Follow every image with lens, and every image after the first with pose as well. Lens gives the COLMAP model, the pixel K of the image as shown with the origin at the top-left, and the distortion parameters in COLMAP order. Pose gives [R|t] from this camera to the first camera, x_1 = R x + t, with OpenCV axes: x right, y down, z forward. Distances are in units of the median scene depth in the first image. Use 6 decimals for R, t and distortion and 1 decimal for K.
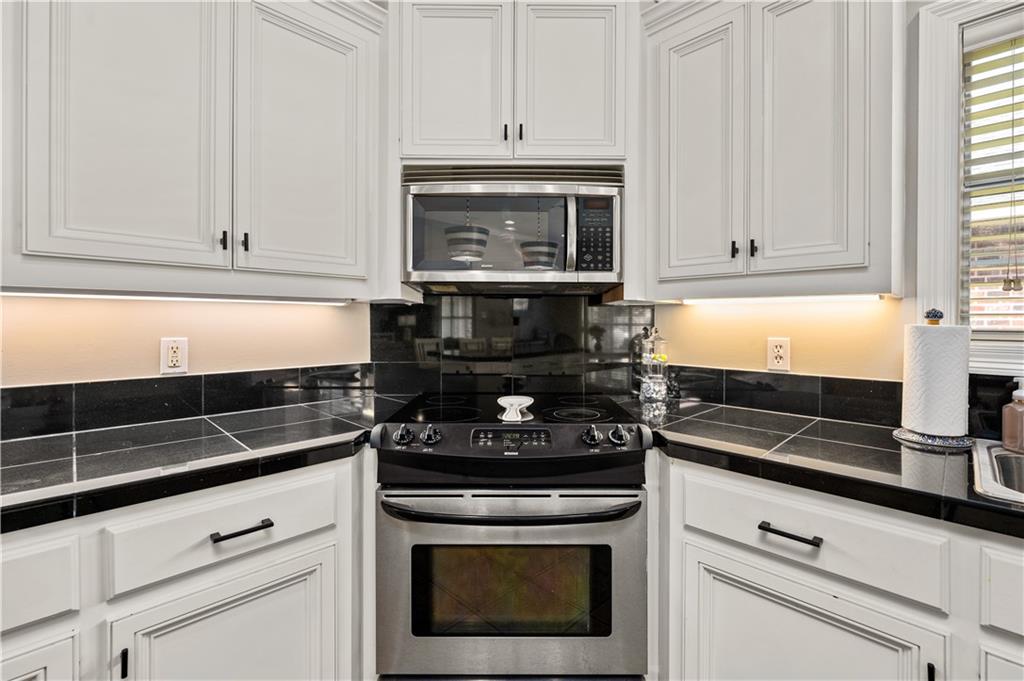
lens RADIAL K [[452.5, 0, 521.2], [0, 452.5, 324.8], [0, 0, 1]] dist [0.001659, 0.000823]
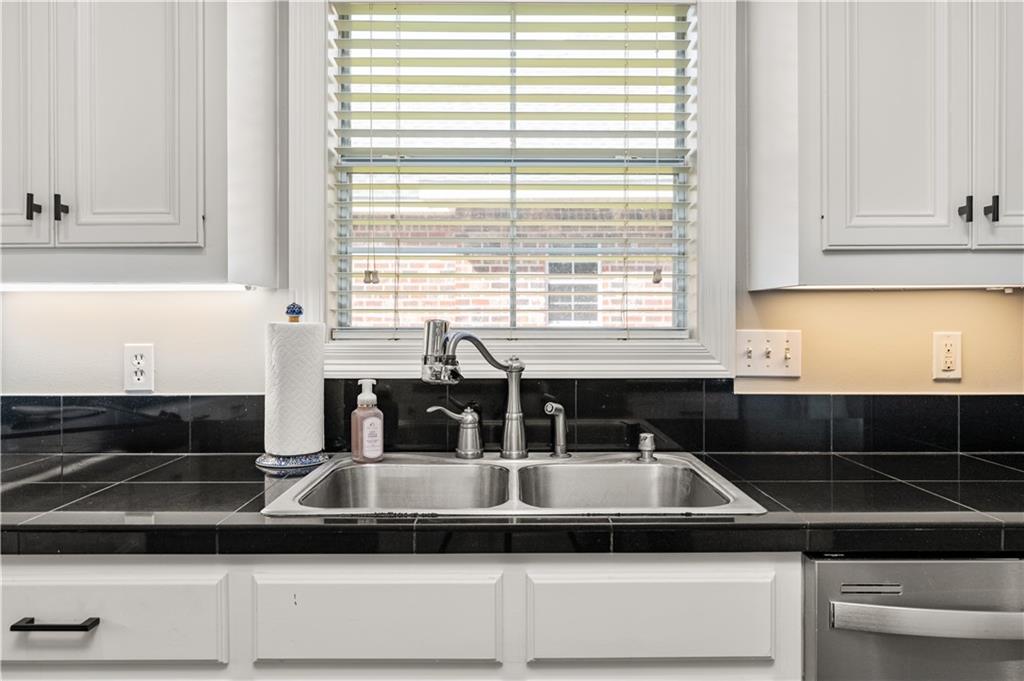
lens RADIAL K [[741.6, 0, 512.2], [0, 741.6, 336.0], [0, 0, 1]] dist [-0.006215, 0.001139]
pose [[0.708508, -0.022452, 0.705345, 0.235178], [0.011679, 0.999730, 0.020091, 0.001985], [-0.705606, -0.005997, 0.708579, -0.236323]]
